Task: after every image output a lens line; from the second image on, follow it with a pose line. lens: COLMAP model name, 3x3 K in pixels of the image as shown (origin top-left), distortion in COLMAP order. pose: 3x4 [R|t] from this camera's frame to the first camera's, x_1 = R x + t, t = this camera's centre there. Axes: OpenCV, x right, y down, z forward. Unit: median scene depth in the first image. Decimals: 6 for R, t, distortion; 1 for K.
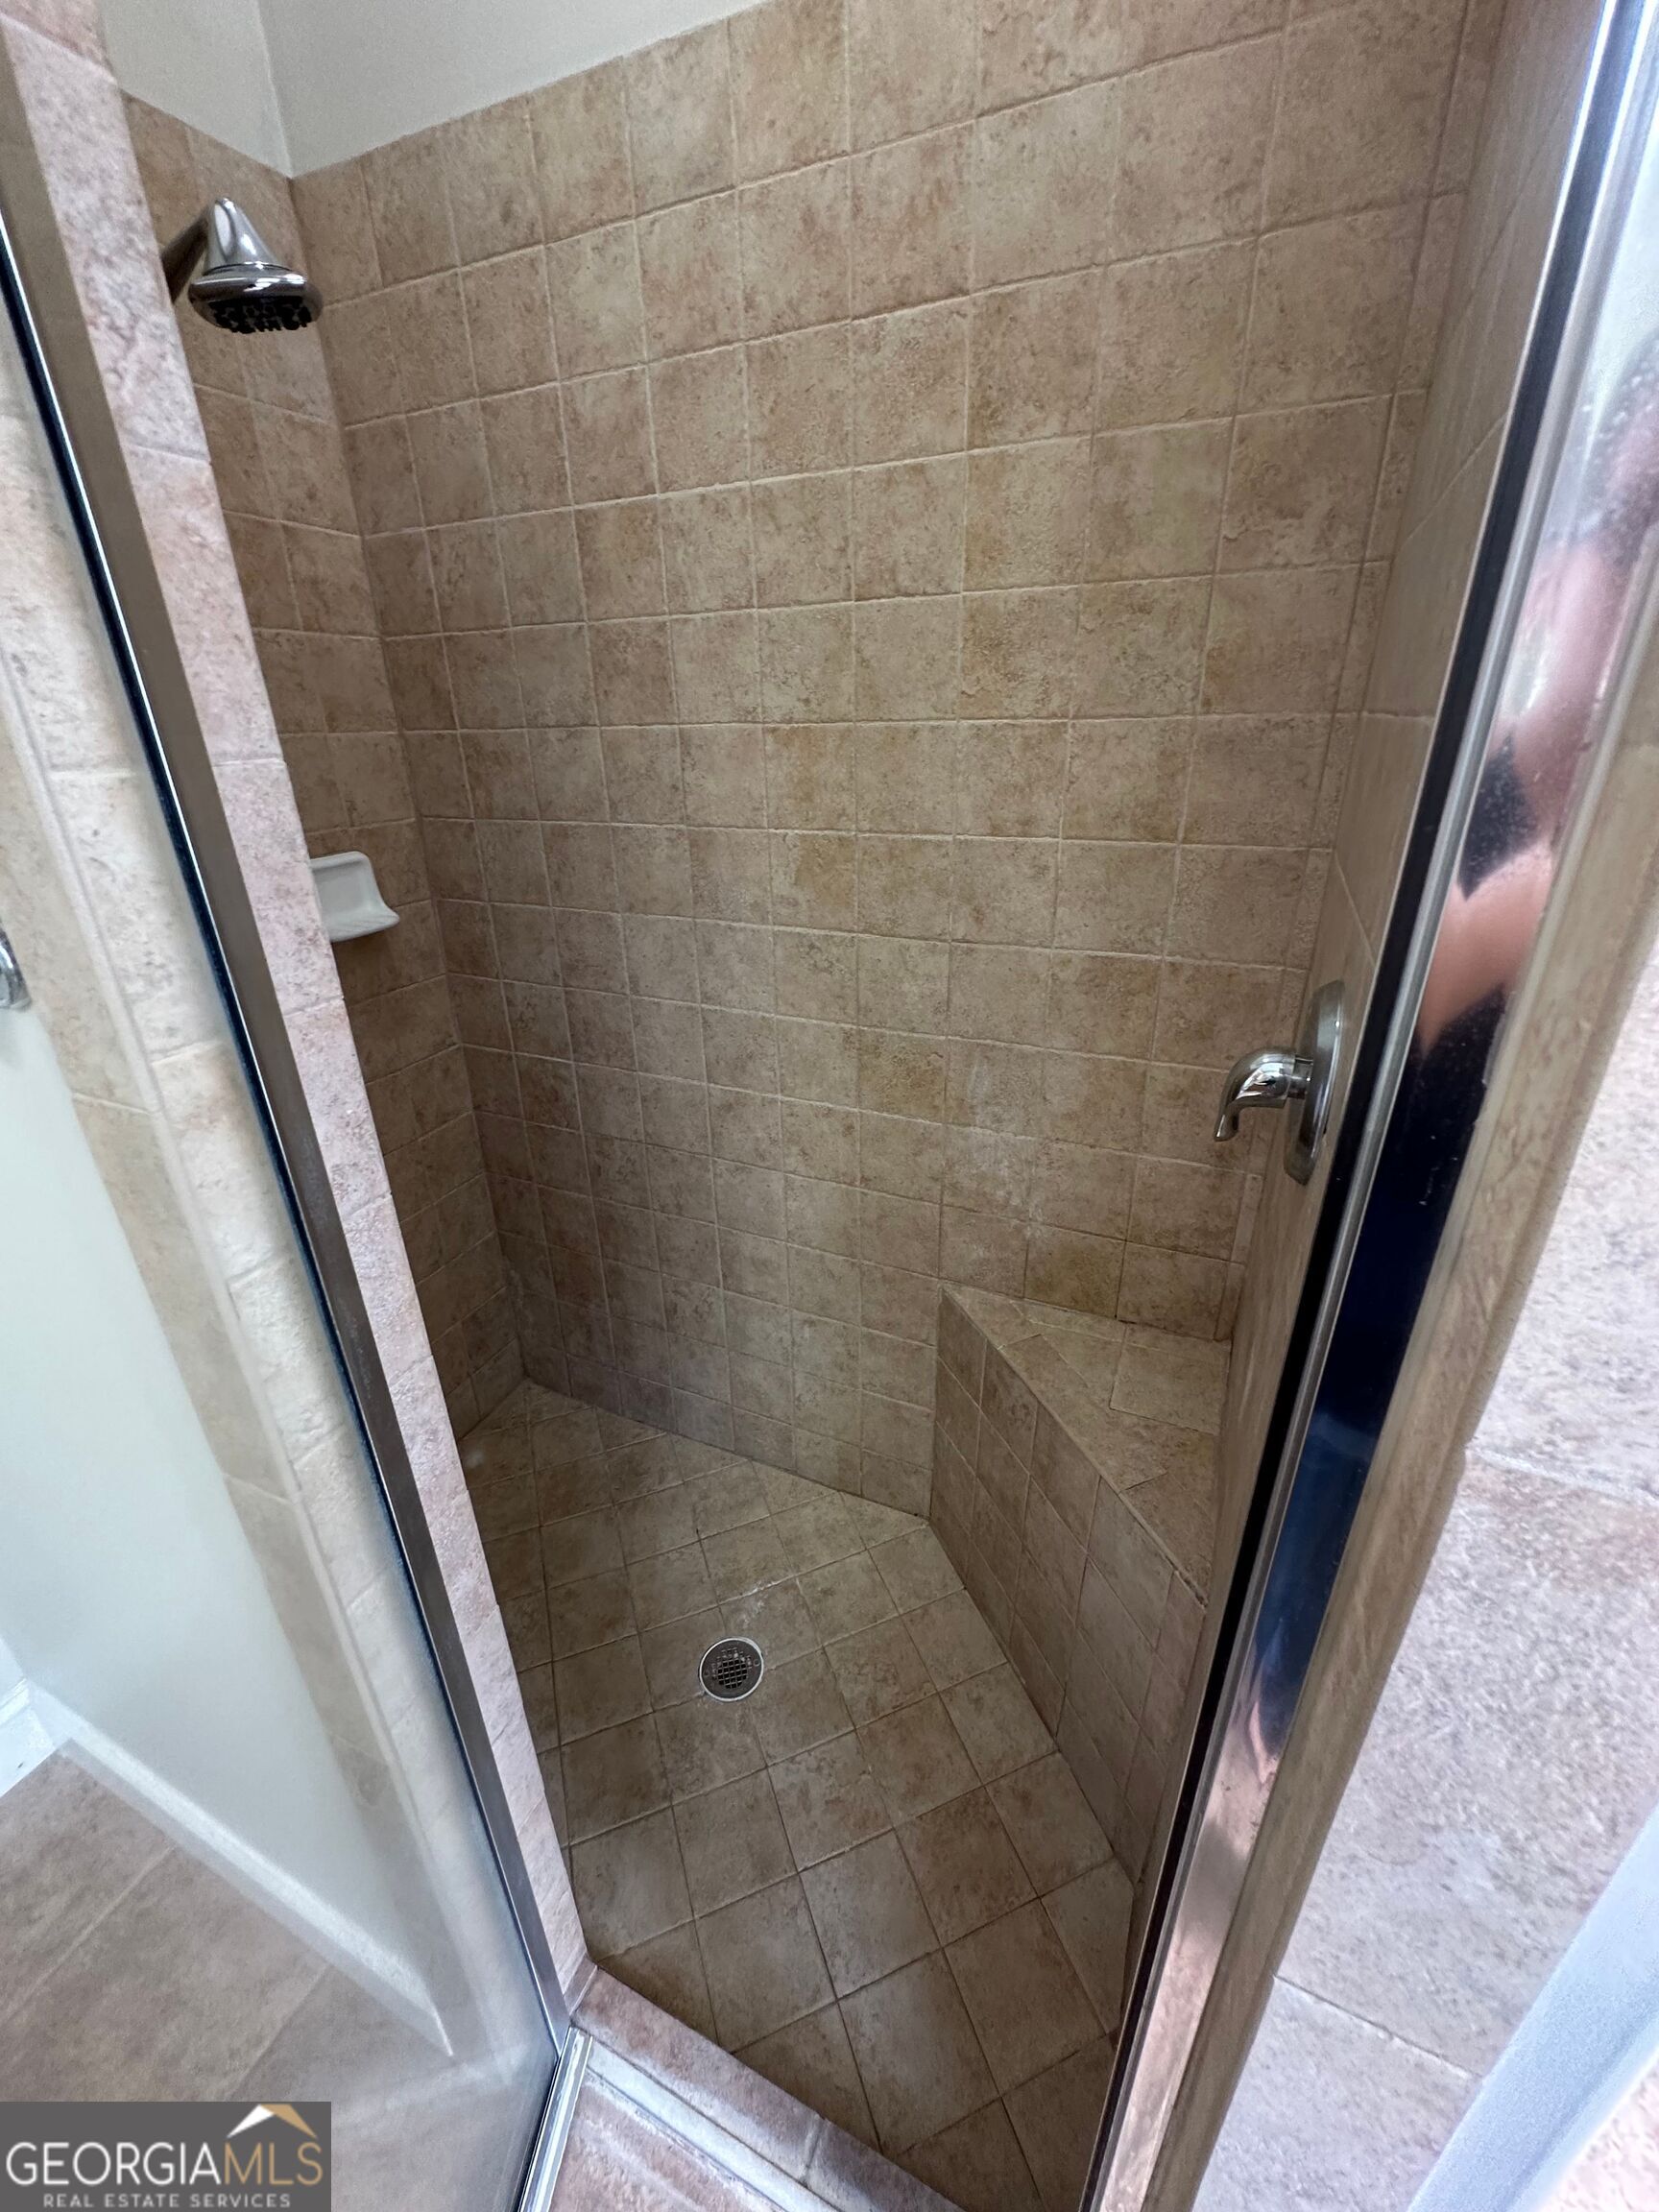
lens RADIAL K [[886.8, 0, 833.3], [0, 886.8, 1102.5], [0, 0, 1]] dist [-0.002644, 0.000576]
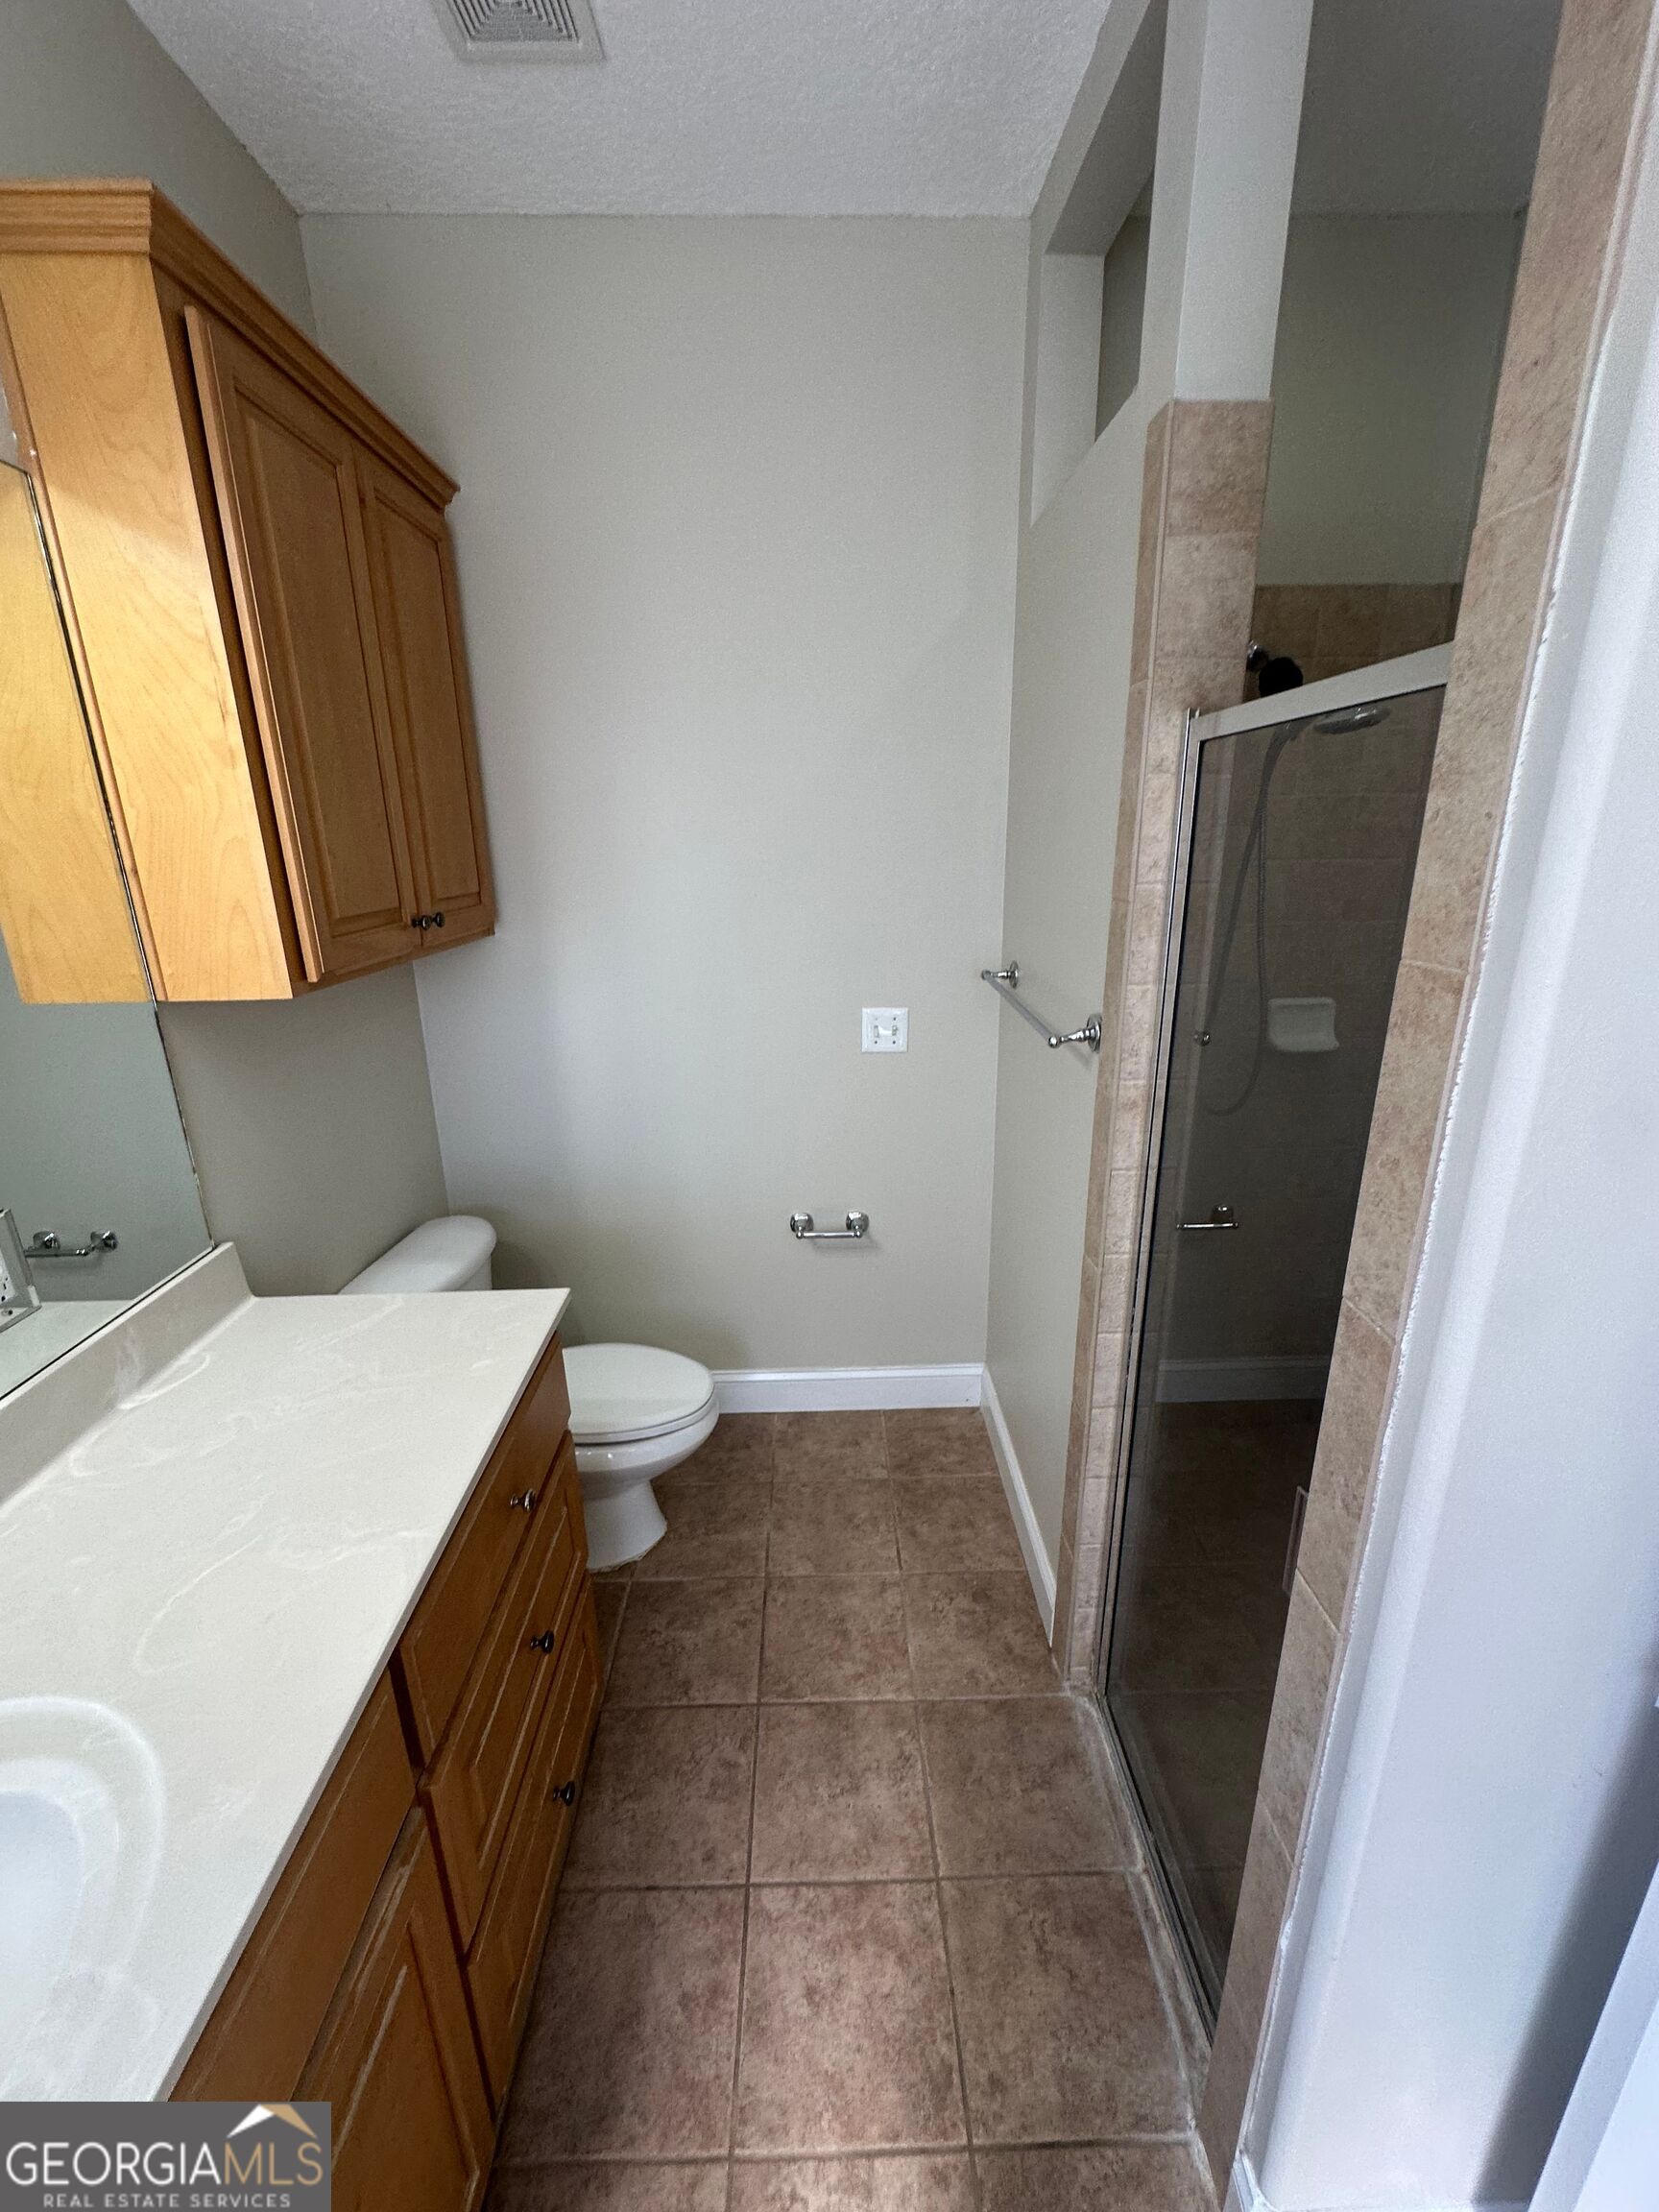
lens RADIAL K [[886.8, 0, 833.3], [0, 886.8, 1102.5], [0, 0, 1]] dist [-0.002644, 0.000576]
pose [[0.439157, 0.274161, -0.855556, 2.414622], [-0.363391, 0.925129, 0.109927, 0.072622], [0.821637, 0.262626, 0.505905, -2.209914]]
